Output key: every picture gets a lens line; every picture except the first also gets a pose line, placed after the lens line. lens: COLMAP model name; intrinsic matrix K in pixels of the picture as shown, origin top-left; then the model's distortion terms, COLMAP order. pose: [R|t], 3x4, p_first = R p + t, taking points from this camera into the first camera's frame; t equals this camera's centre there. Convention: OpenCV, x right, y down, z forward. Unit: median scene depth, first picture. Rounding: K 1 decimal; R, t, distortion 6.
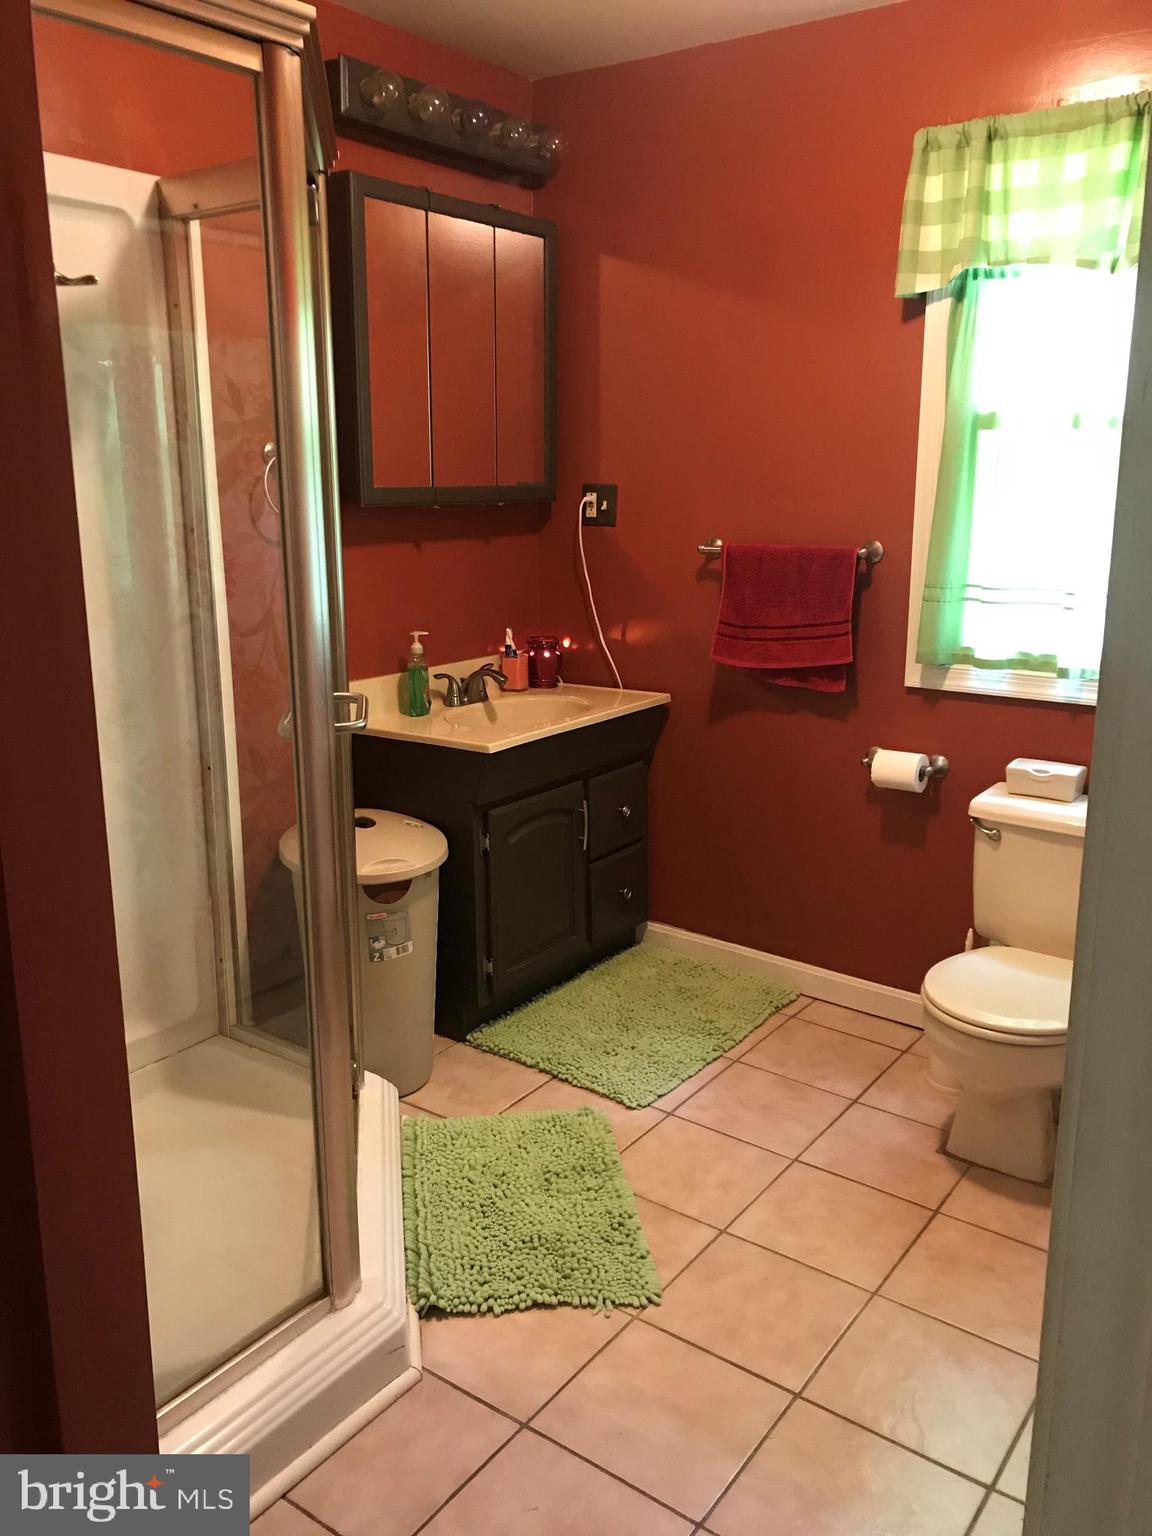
lens RADIAL K [[1247.2, 0, 576.0], [0, 1247.2, 768.0], [0, 0, 1]] dist [0.008334, -0.007313]
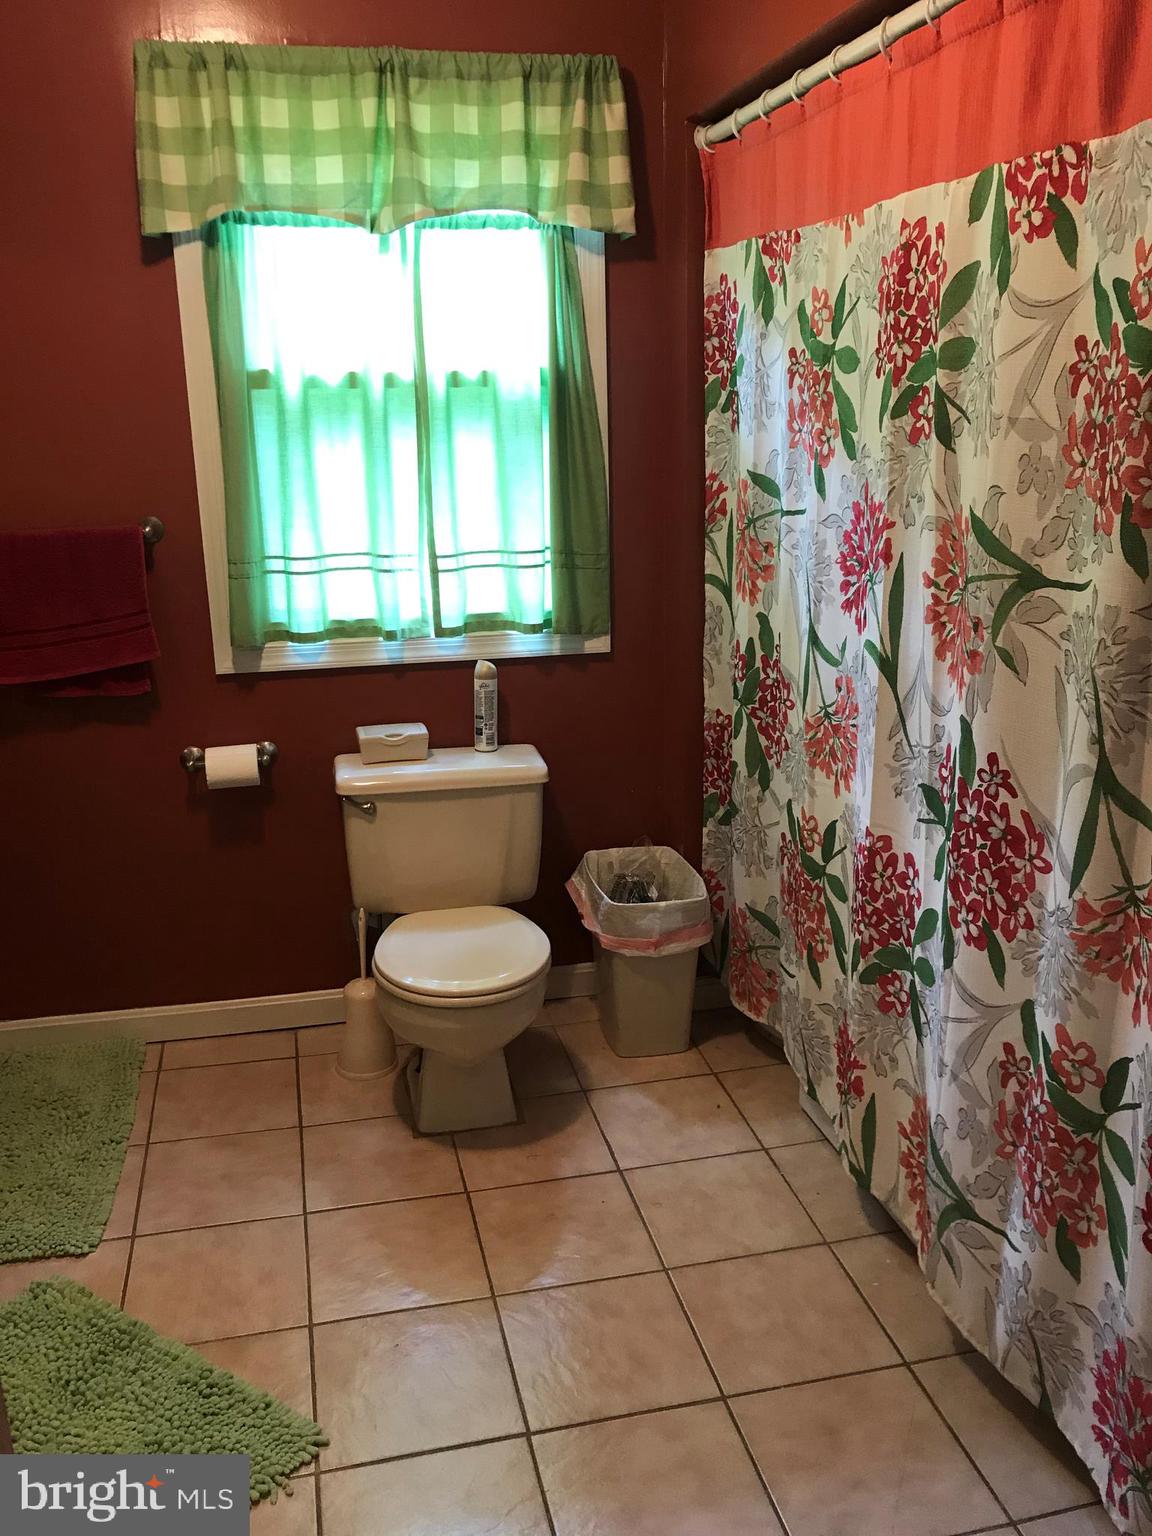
lens RADIAL K [[1253.0, 0, 576.0], [0, 1253.0, 768.0], [0, 0, 1]] dist [-0.028064, 0.086974]
pose [[0.656685, -0.210322, 0.724244, -0.258104], [0.192596, 0.975252, 0.108586, -0.052144], [-0.729158, 0.068180, 0.680940, 0.214856]]
